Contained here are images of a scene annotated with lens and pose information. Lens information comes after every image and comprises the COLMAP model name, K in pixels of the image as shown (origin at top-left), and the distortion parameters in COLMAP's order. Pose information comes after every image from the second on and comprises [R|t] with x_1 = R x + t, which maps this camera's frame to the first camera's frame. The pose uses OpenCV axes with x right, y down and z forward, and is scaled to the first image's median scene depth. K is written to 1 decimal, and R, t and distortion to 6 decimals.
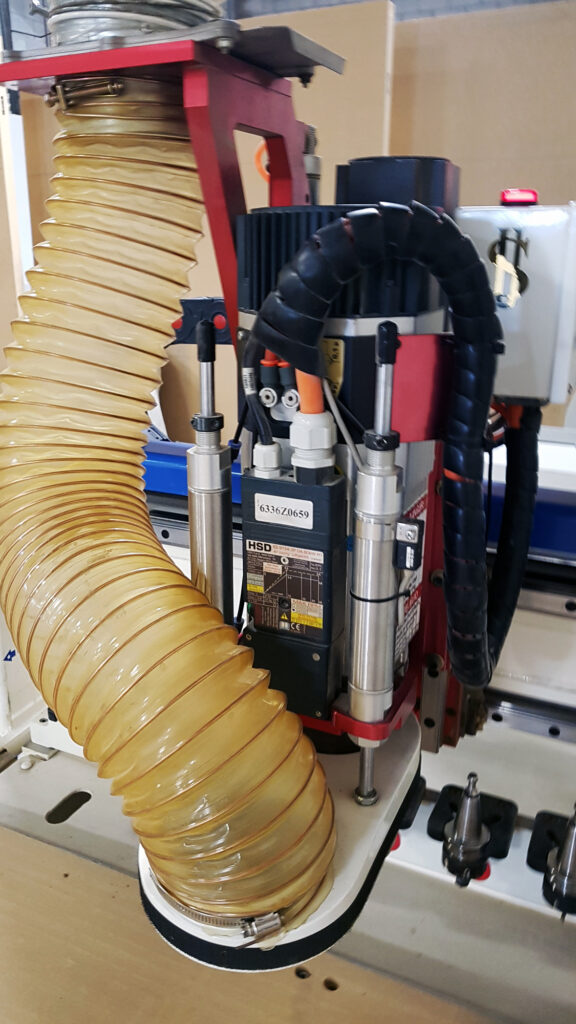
lens RADIAL K [[804.7, 0, 265.5], [0, 804.7, 511.1], [0, 0, 1]] dist [-0.008268, -0.003645]
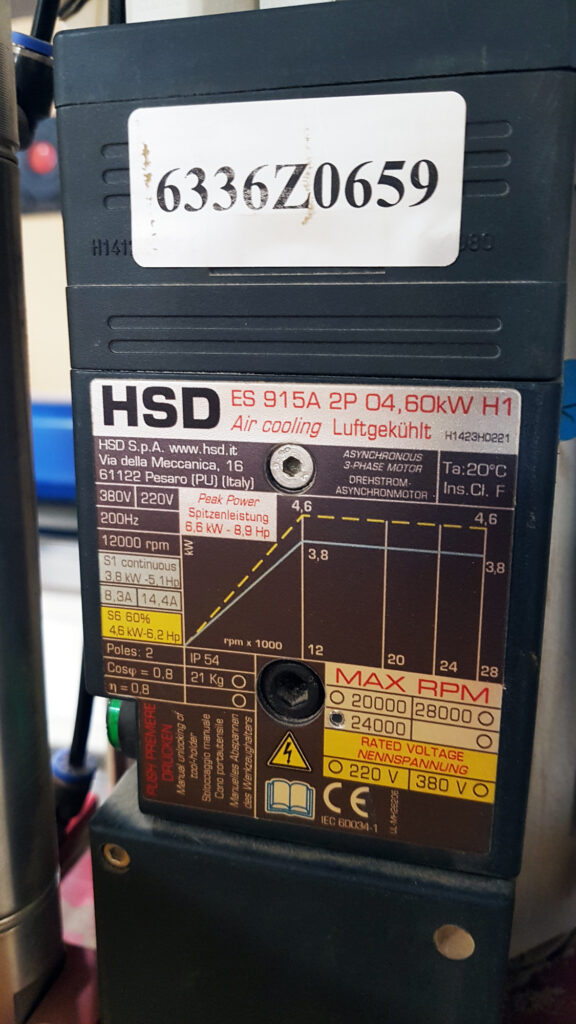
lens RADIAL K [[804.7, 0, 265.5], [0, 804.7, 511.1], [0, 0, 1]] dist [-0.008268, -0.003645]
pose [[0.983877, -0.029720, 0.176362, -0.017098], [0.046877, 0.994475, -0.093927, 0.089011], [-0.172596, 0.100680, 0.979834, 0.800387]]
